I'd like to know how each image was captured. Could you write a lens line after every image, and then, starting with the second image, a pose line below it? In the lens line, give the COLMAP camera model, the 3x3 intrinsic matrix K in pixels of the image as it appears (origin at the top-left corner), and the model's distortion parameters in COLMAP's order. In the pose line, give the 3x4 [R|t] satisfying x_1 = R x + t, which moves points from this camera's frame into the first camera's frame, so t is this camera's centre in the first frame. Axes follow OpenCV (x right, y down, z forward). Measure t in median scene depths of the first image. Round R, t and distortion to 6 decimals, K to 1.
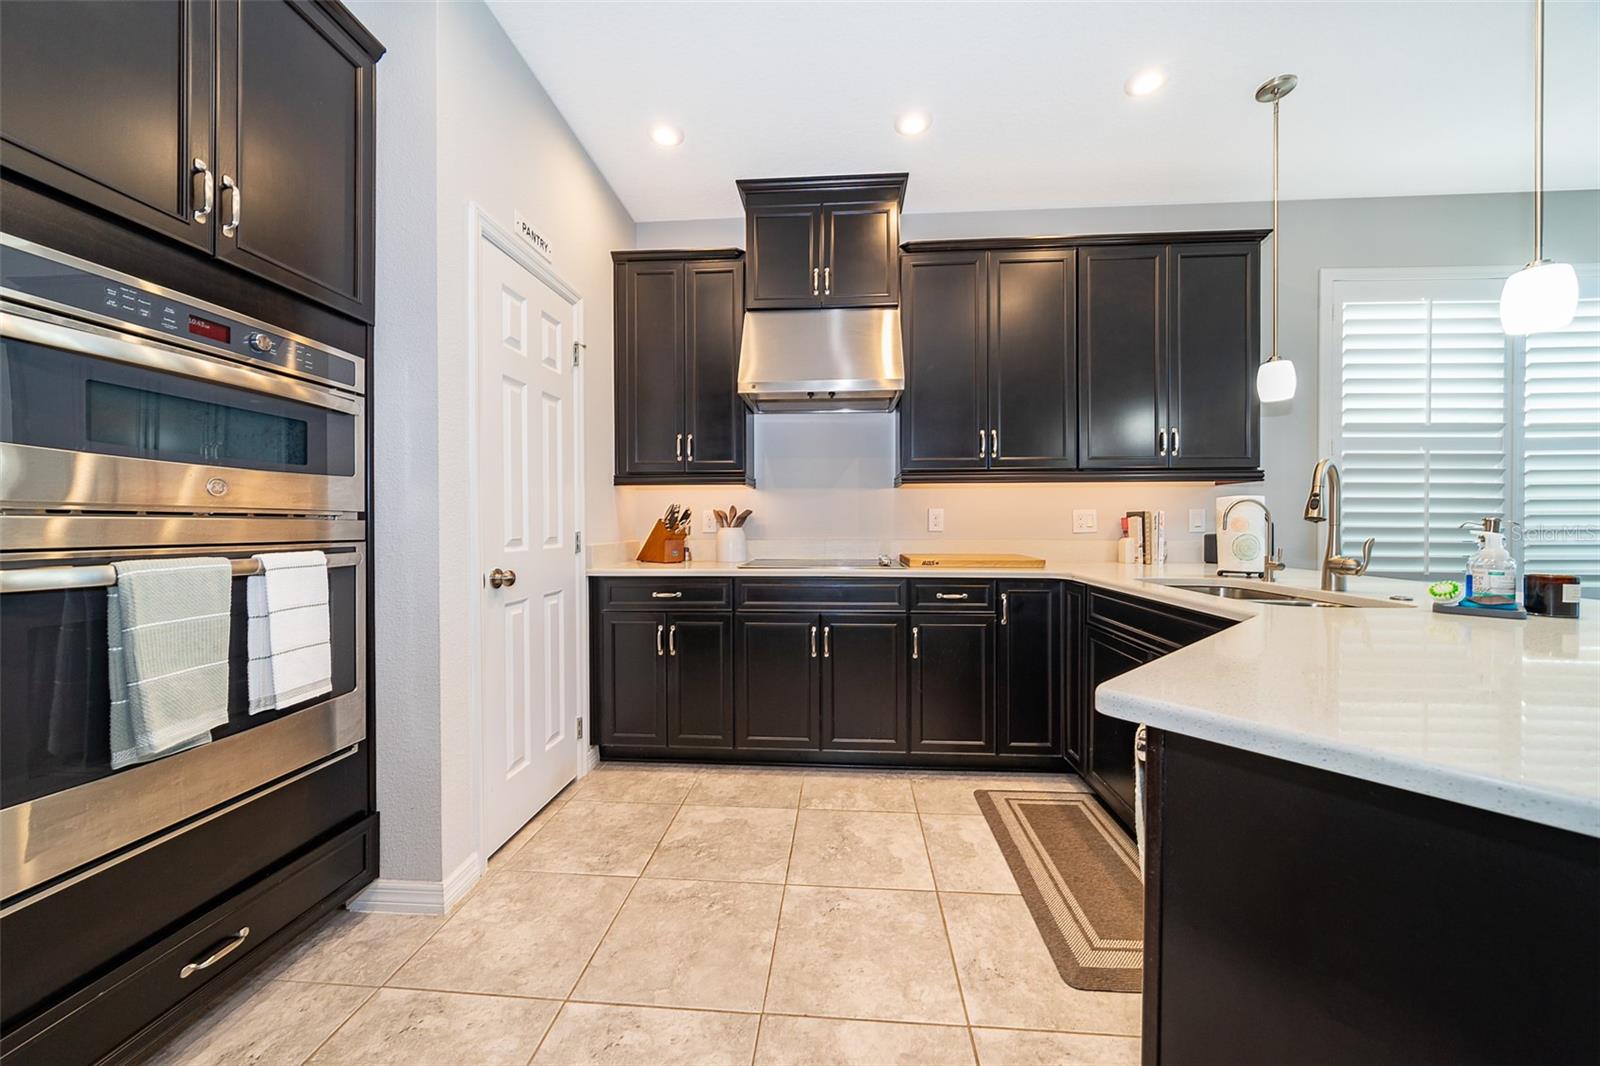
lens RADIAL K [[567.1, 0, 831.3], [0, 567.1, 525.8], [0, 0, 1]] dist [-0.001705, -0.000150]
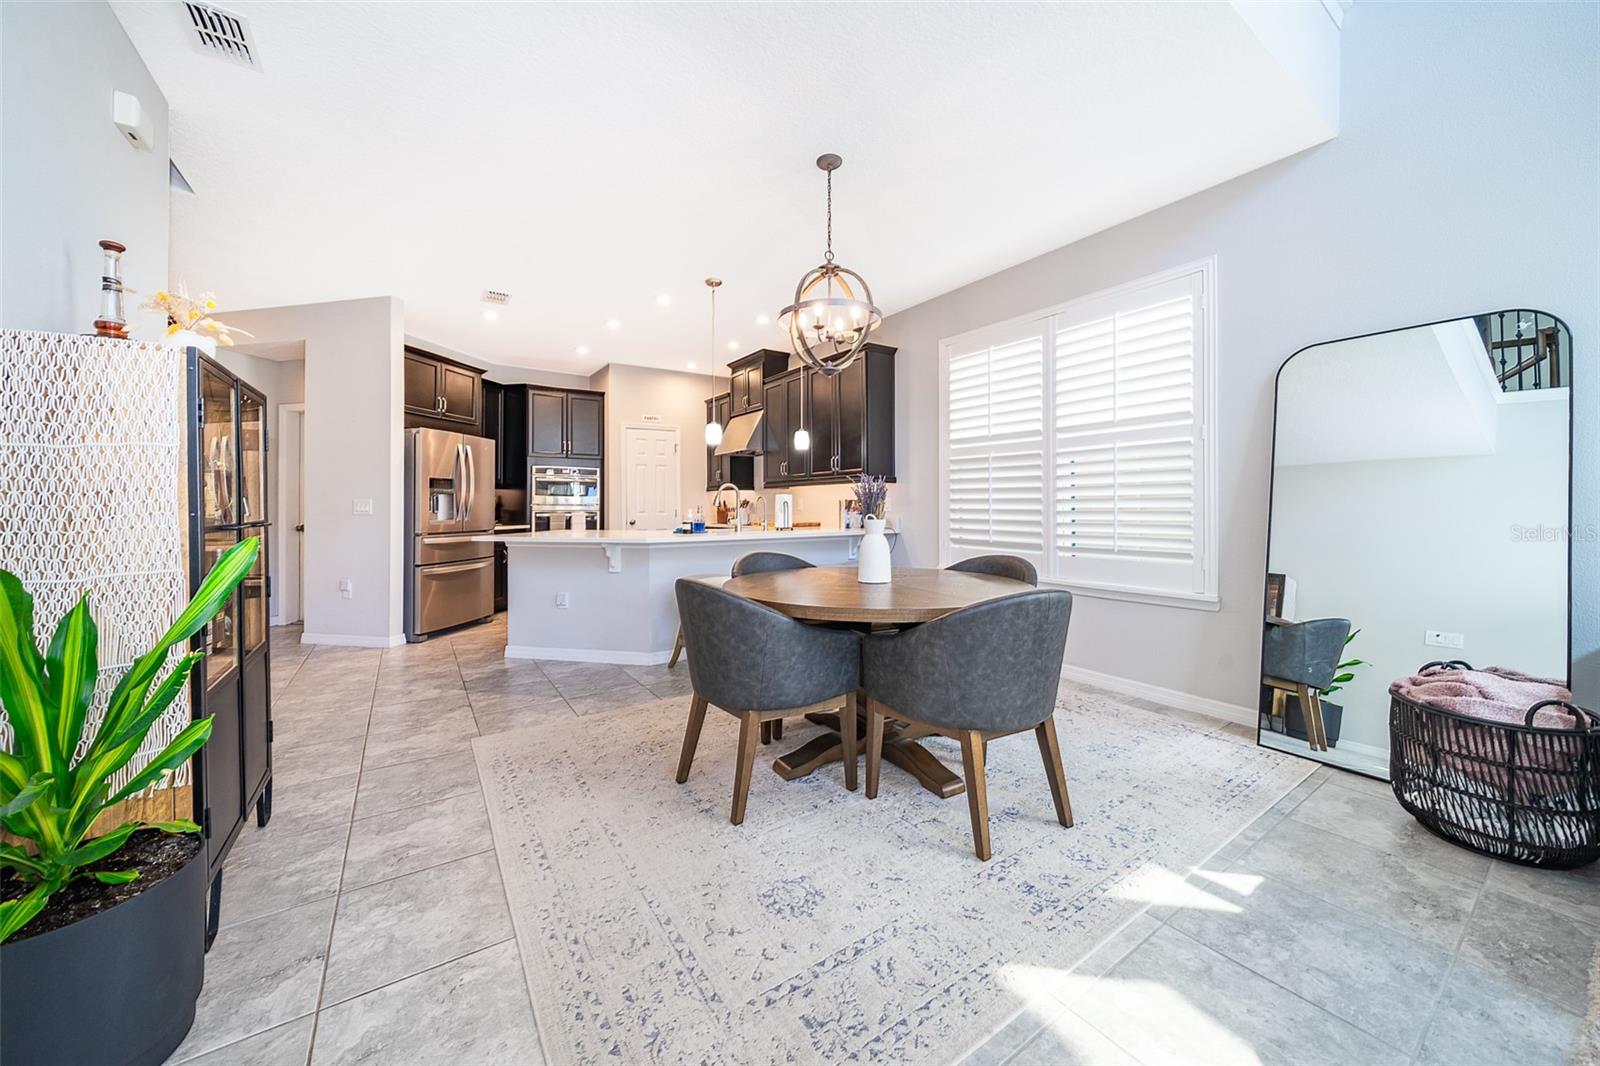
lens RADIAL K [[562.5, 0, 794.9], [0, 562.5, 499.7], [0, 0, 1]] dist [-0.010893, -0.000062]
pose [[0.618983, -0.010911, -0.785329, 1.946852], [-0.001429, 0.999886, -0.015018, 0.002502], [0.785403, 0.010418, 0.618897, -0.265634]]
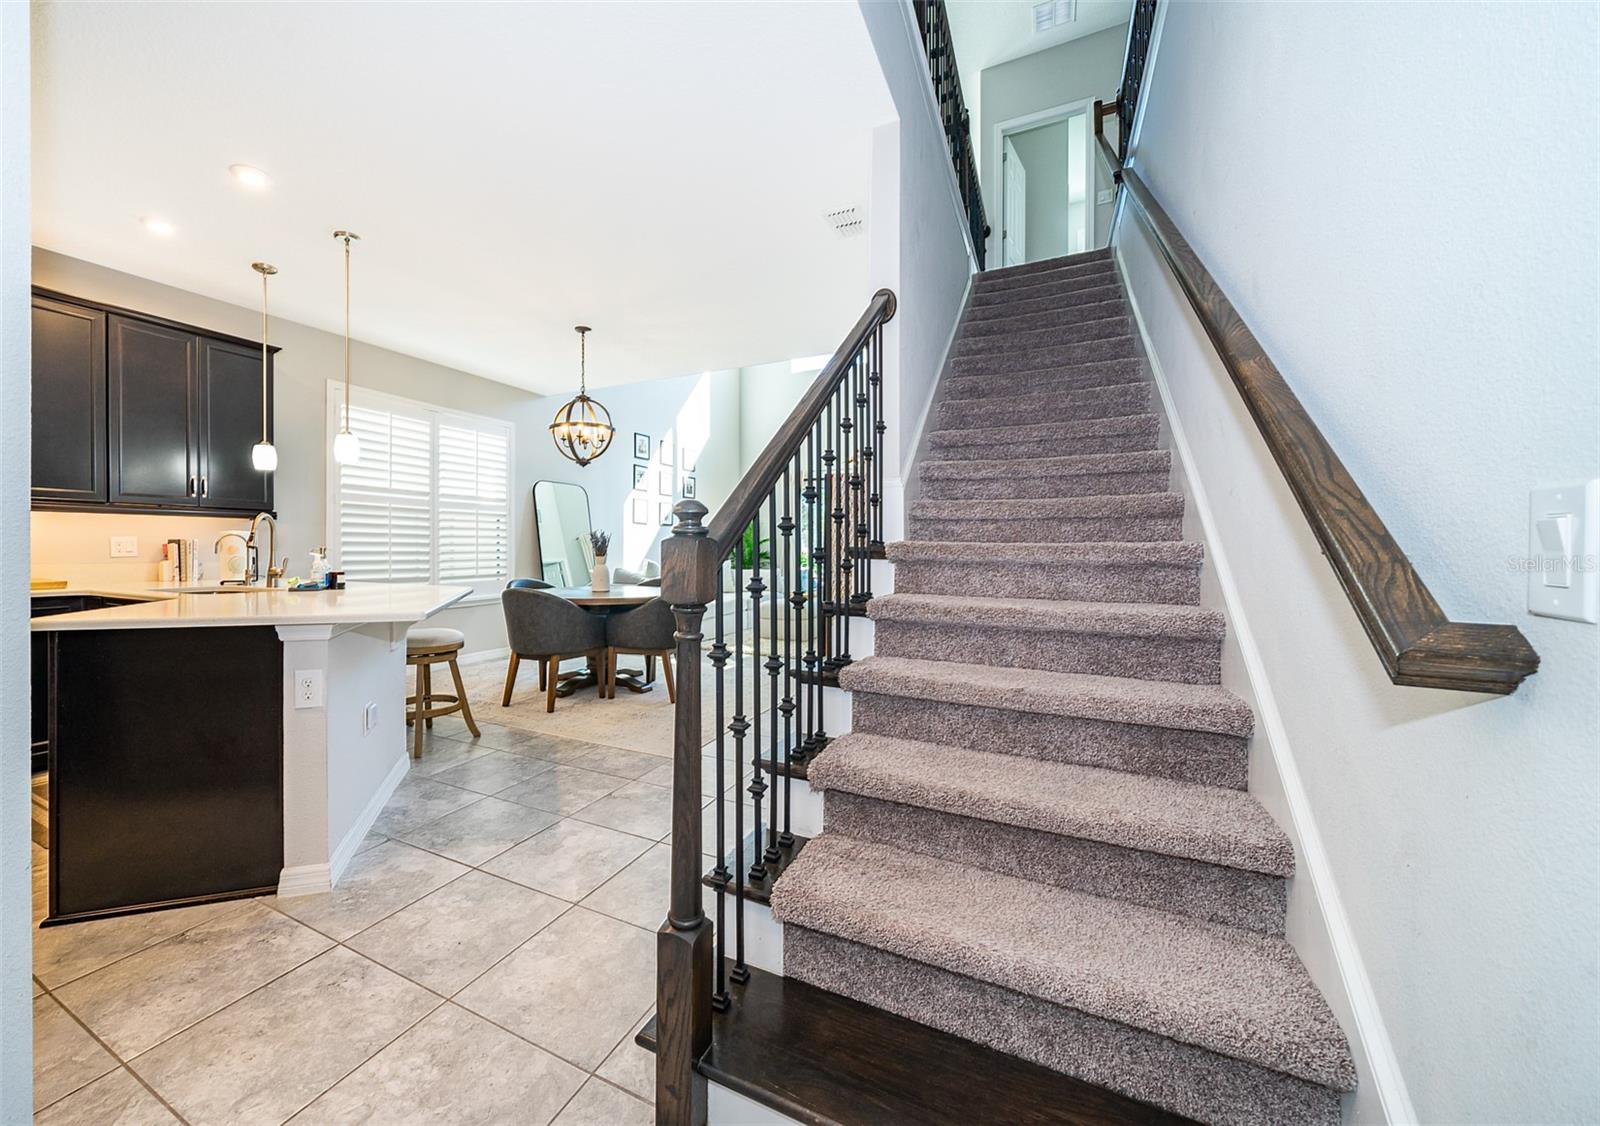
lens RADIAL K [[598.1, 0, 703.1], [0, 598.1, 552.8], [0, 0, 1]] dist [-0.009246, -0.000055]
pose [[0.446550, -0.007876, 0.894724, -0.112214], [0.002019, 0.999968, 0.007795, -0.003440], [-0.894756, -0.001675, 0.446552, -0.644212]]
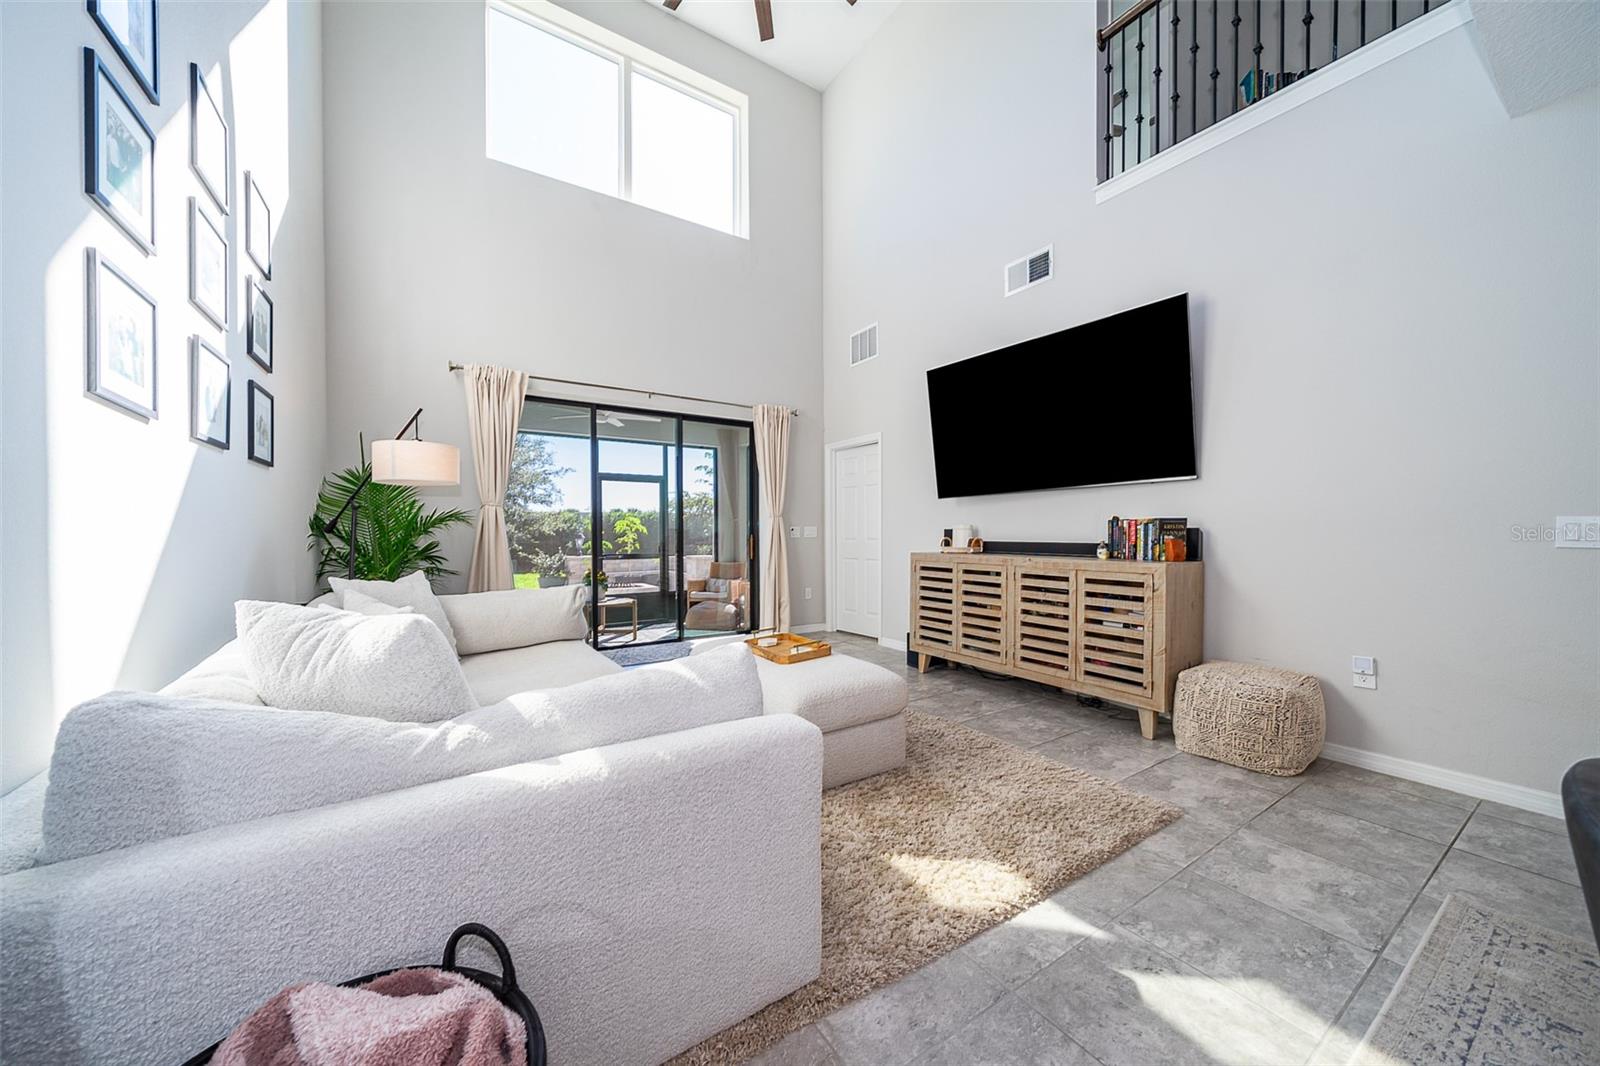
lens RADIAL K [[553.7, 0, 775.9], [0, 553.7, 540.6], [0, 0, 1]] dist [-0.000793, -0.000074]
pose [[-0.582500, -0.011205, 0.812754, 1.637407], [0.009307, 0.999747, 0.020454, -0.011262], [-0.812778, 0.019479, -0.582248, 0.766830]]
